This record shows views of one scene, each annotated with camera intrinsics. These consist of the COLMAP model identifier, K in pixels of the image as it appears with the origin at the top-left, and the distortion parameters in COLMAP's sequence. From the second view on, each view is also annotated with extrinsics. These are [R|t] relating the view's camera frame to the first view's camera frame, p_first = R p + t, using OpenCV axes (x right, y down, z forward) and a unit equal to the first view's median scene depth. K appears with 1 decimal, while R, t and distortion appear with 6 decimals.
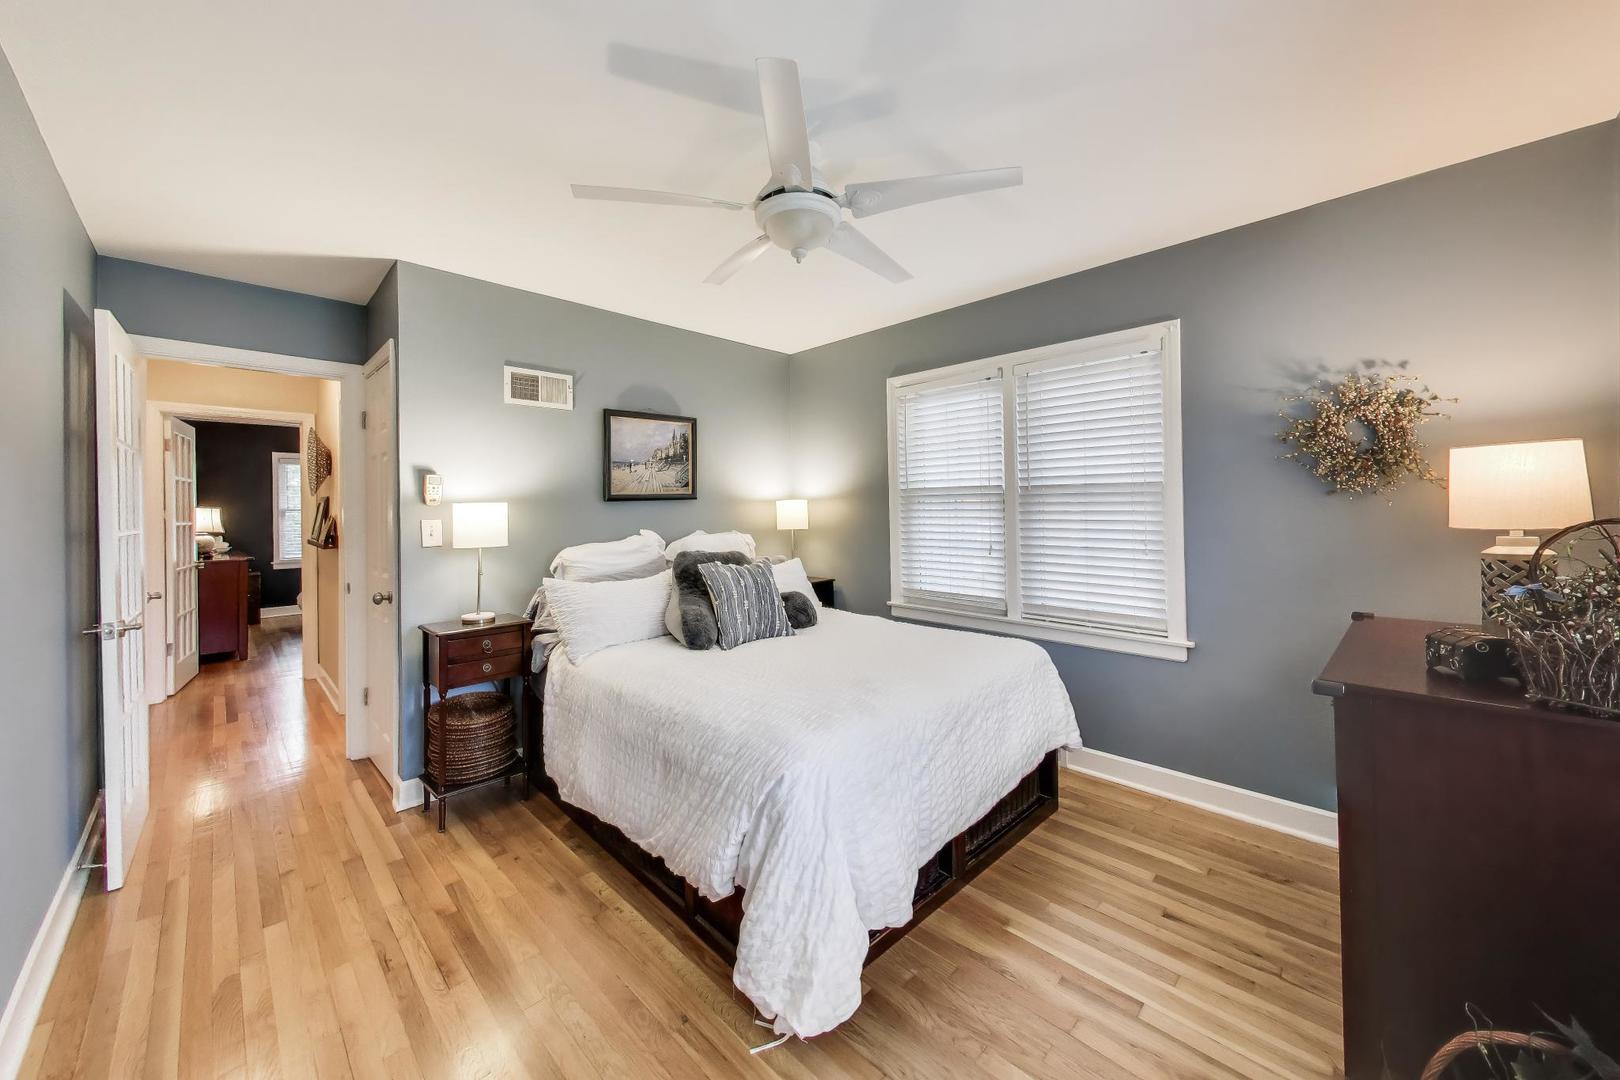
lens RADIAL K [[603.8, 0, 772.5], [0, 603.8, 505.4], [0, 0, 1]] dist [0.019291, -0.000113]
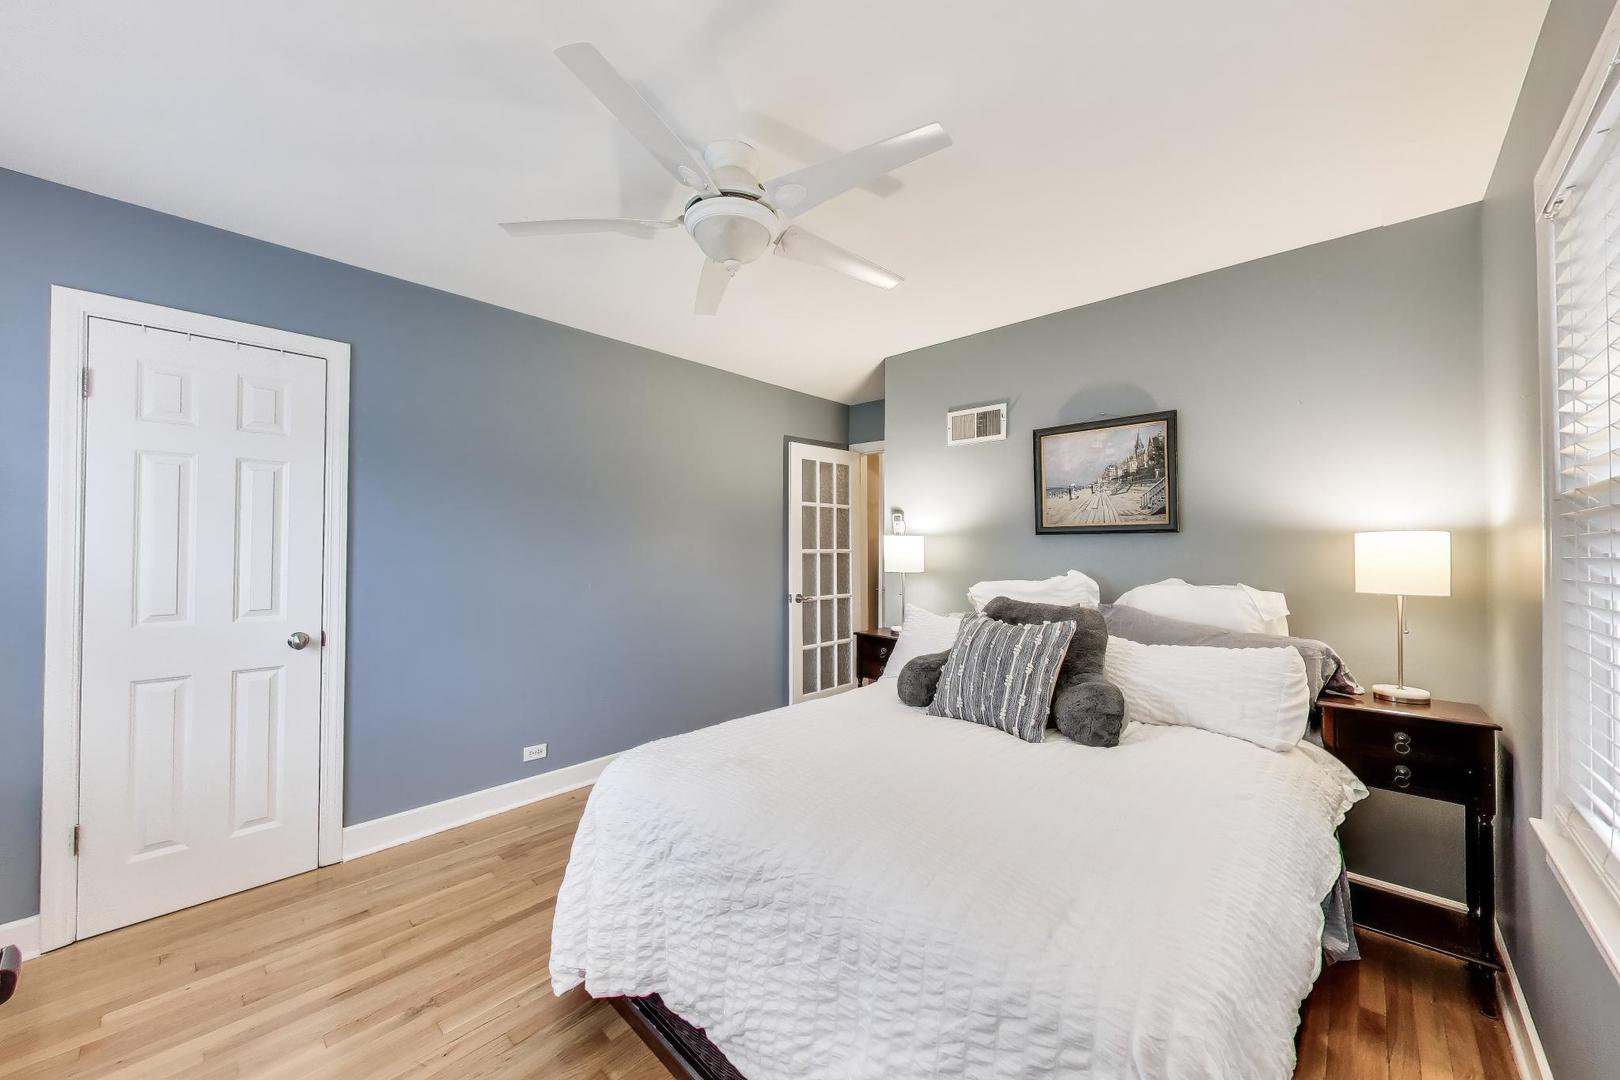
lens RADIAL K [[574.9, 0, 809.8], [0, 574.9, 531.0], [0, 0, 1]] dist [0.000078, 0.000018]
pose [[0.059340, -0.012664, -0.998157, 0.532046], [-0.010254, 0.999859, -0.013296, 0.002037], [0.998185, 0.011024, 0.059202, 0.613102]]
